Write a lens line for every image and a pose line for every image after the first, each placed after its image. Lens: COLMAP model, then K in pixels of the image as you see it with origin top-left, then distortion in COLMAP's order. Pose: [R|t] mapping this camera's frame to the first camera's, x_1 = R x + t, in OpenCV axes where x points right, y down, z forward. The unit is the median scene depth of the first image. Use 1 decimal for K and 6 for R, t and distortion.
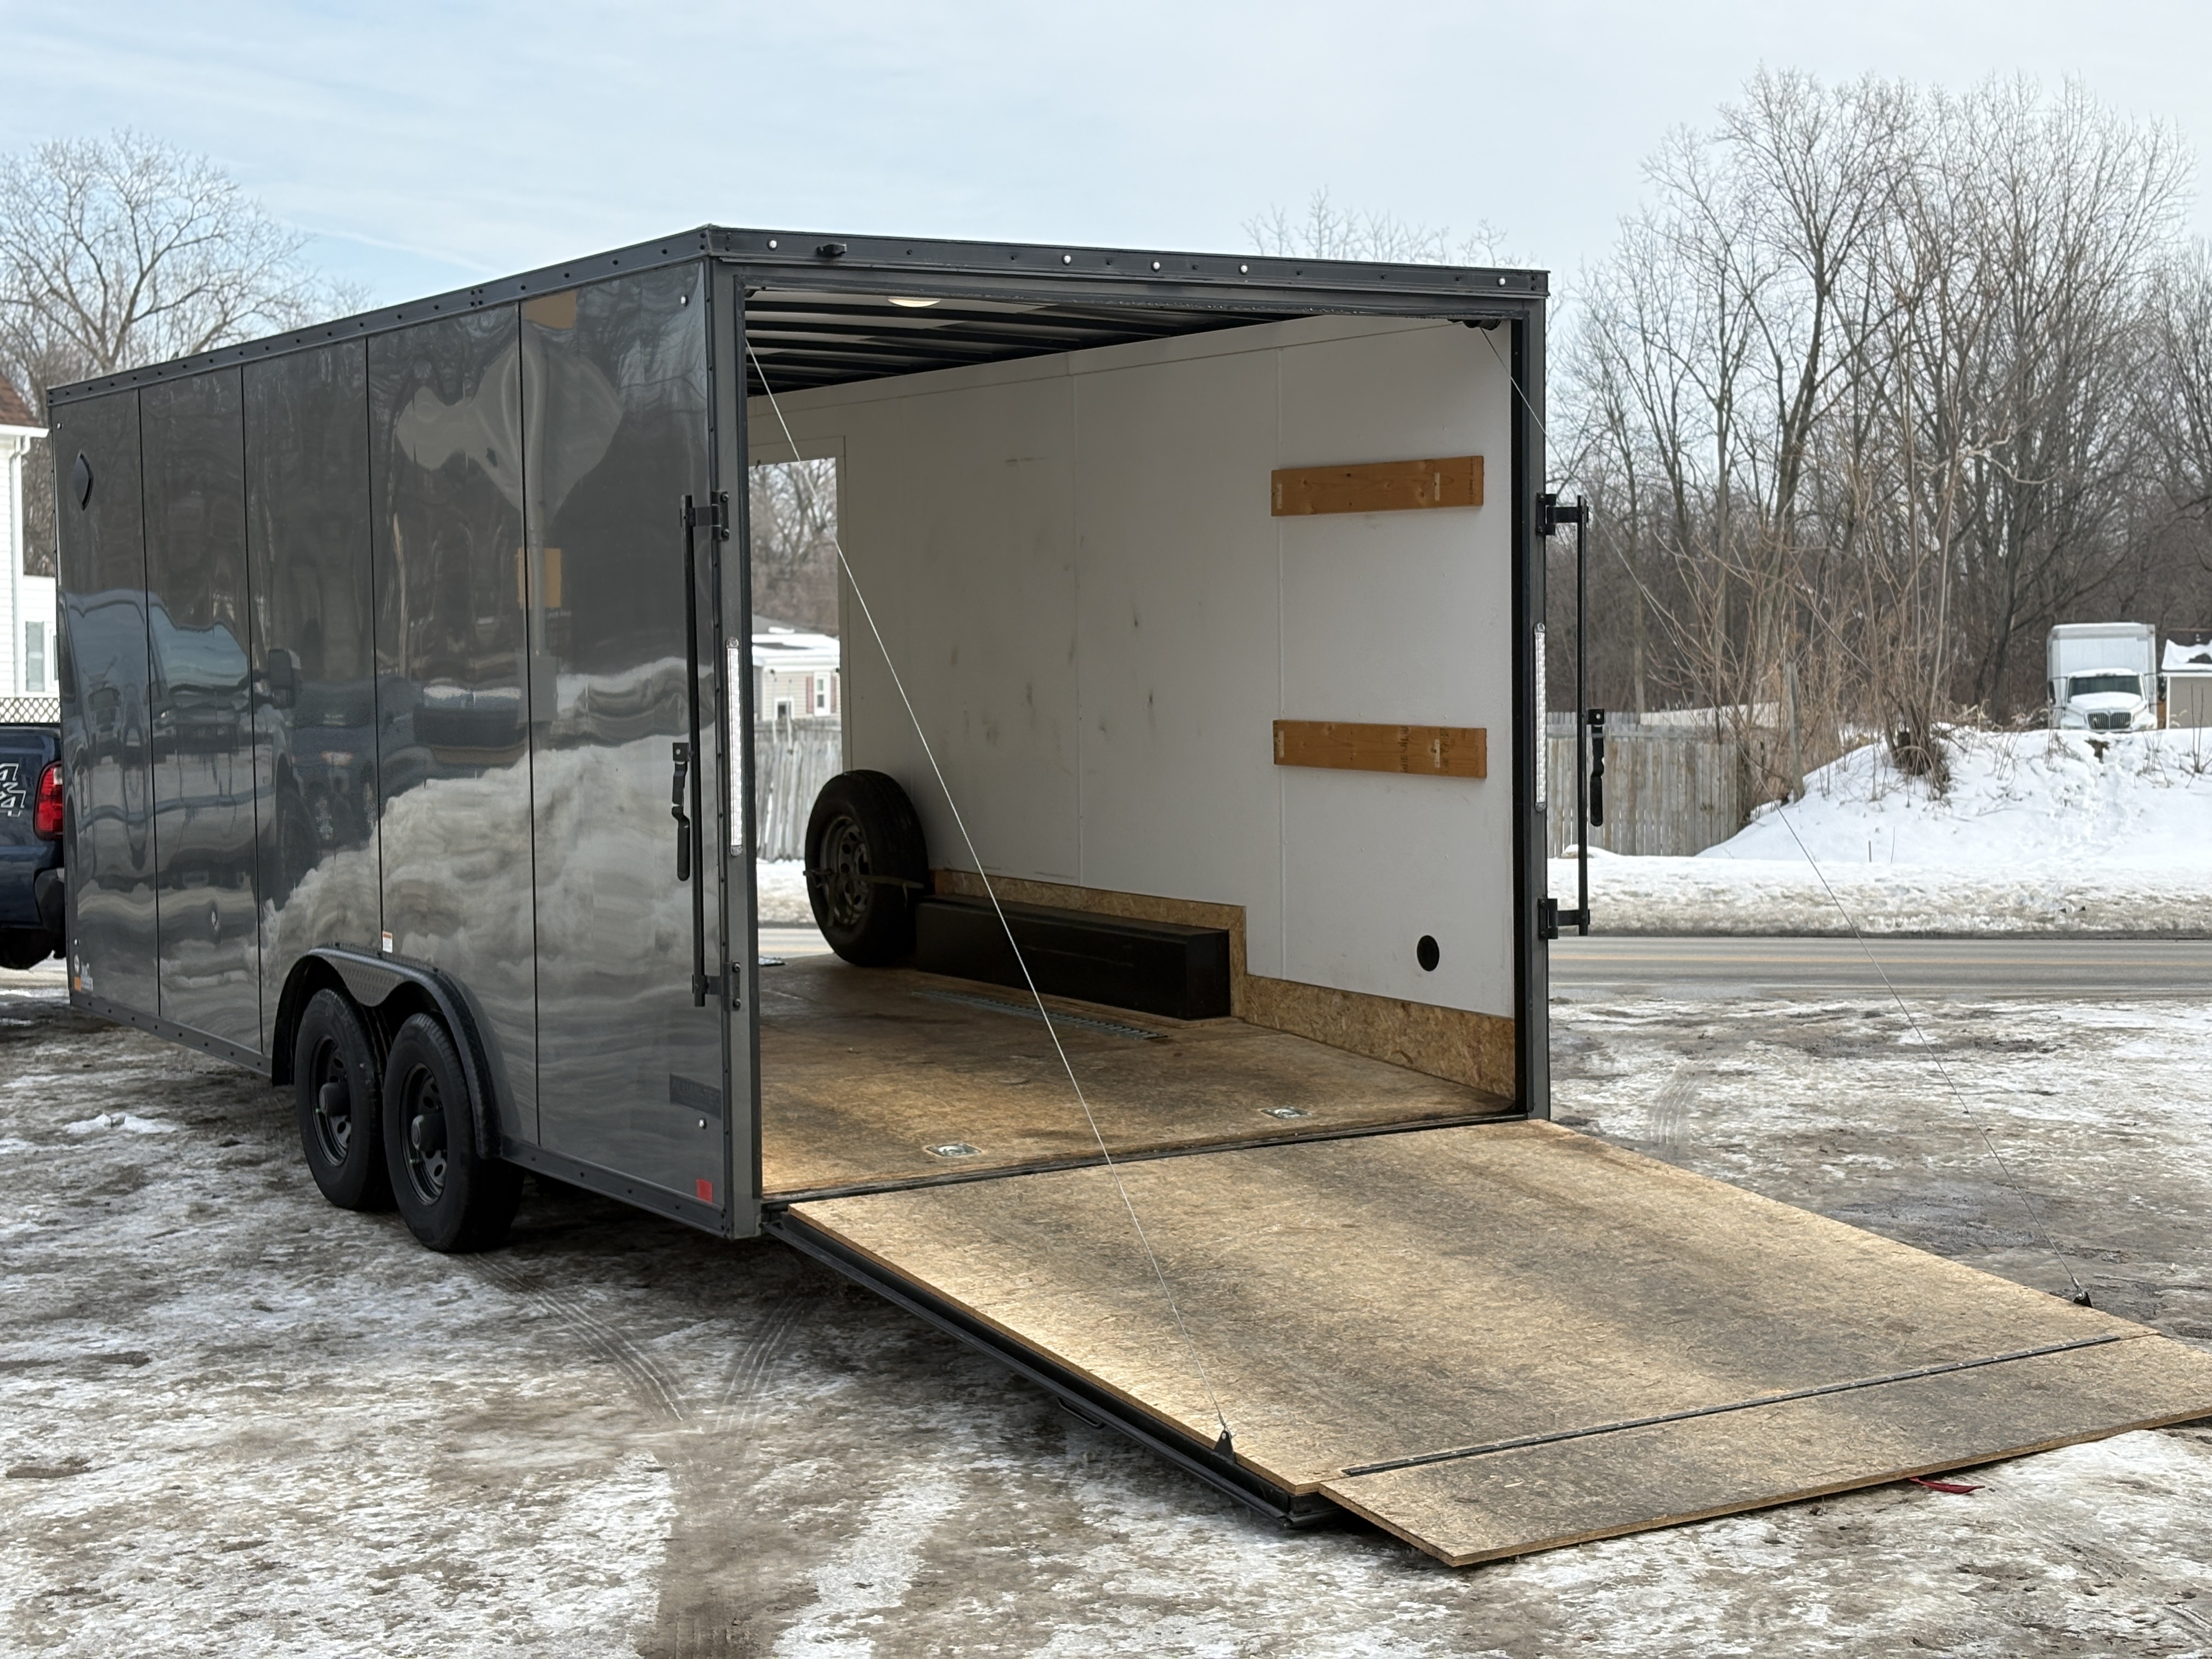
lens RADIAL K [[3349.0, 0, 1106.0], [0, 3349.0, 829.5], [0, 0, 1]] dist [0.025454, 0.024581]
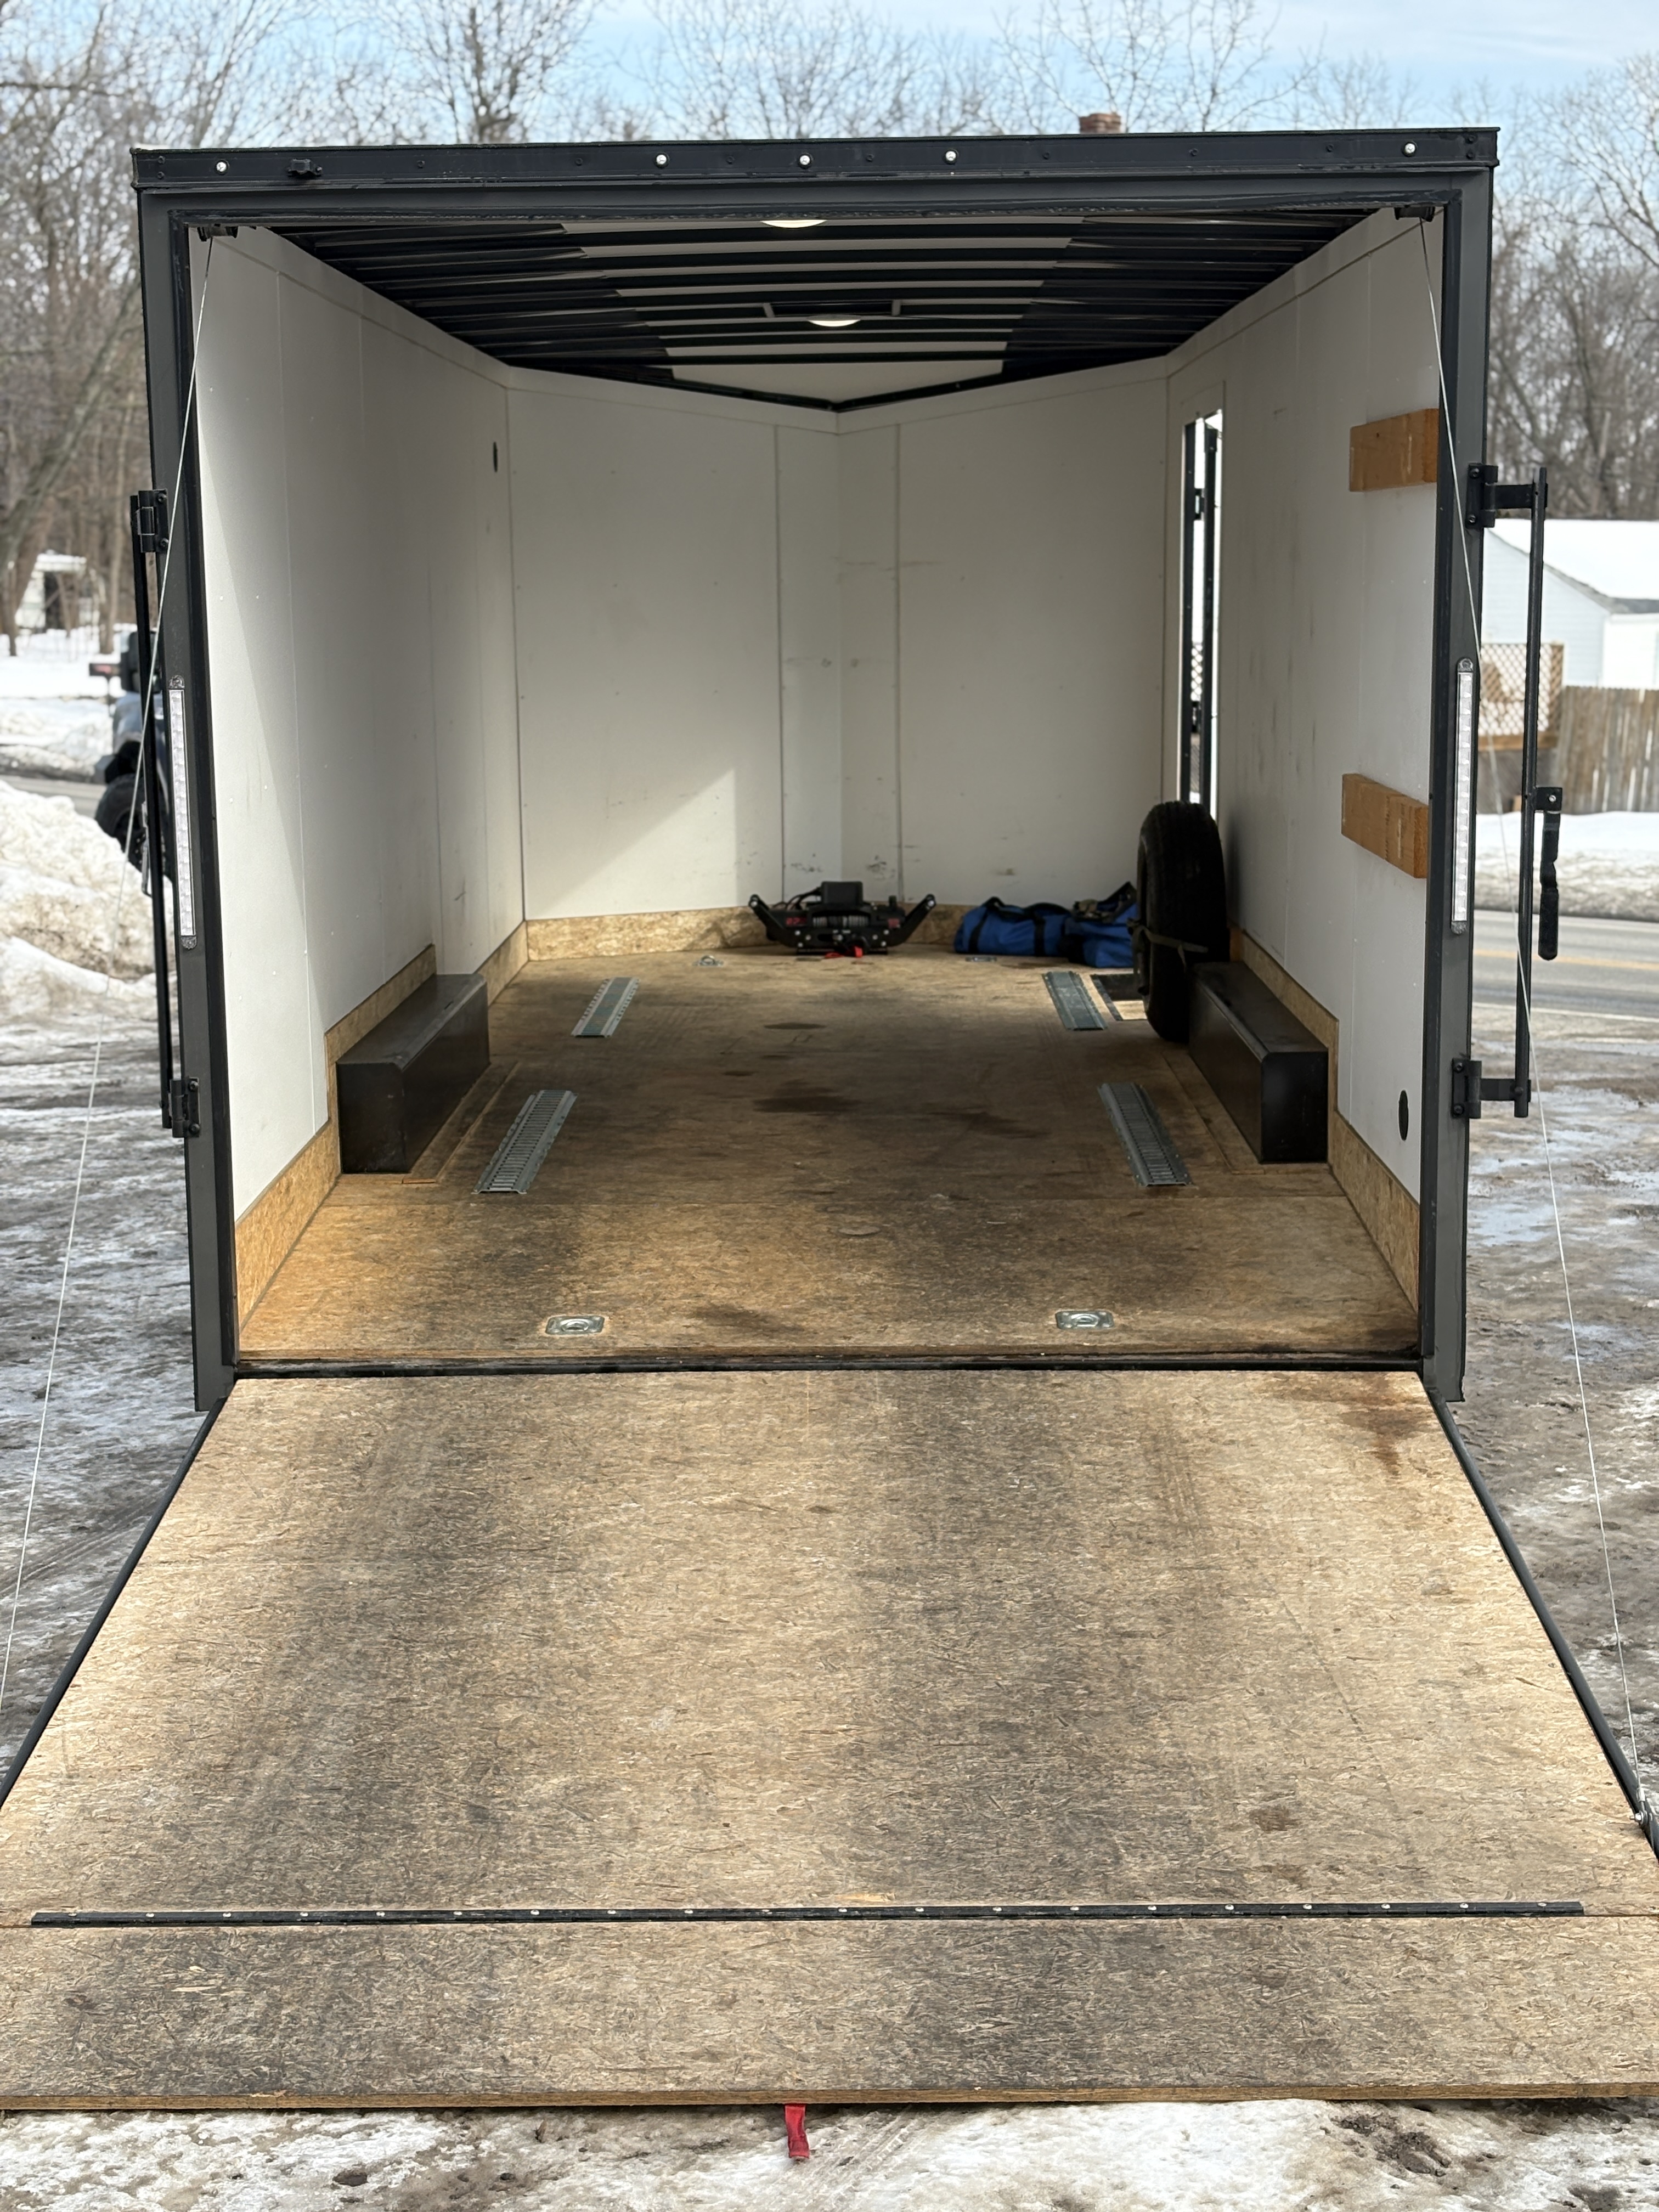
lens RADIAL K [[3349.0, 0, 828.4], [0, 3349.0, 1179.4], [0, 0, 1]] dist [0.025454, 0.024581]
pose [[0.851854, 0.093879, -0.515297, 0.379325], [-0.029657, 0.990873, 0.131495, -0.042217], [0.522939, -0.096732, 0.846863, 0.337389]]
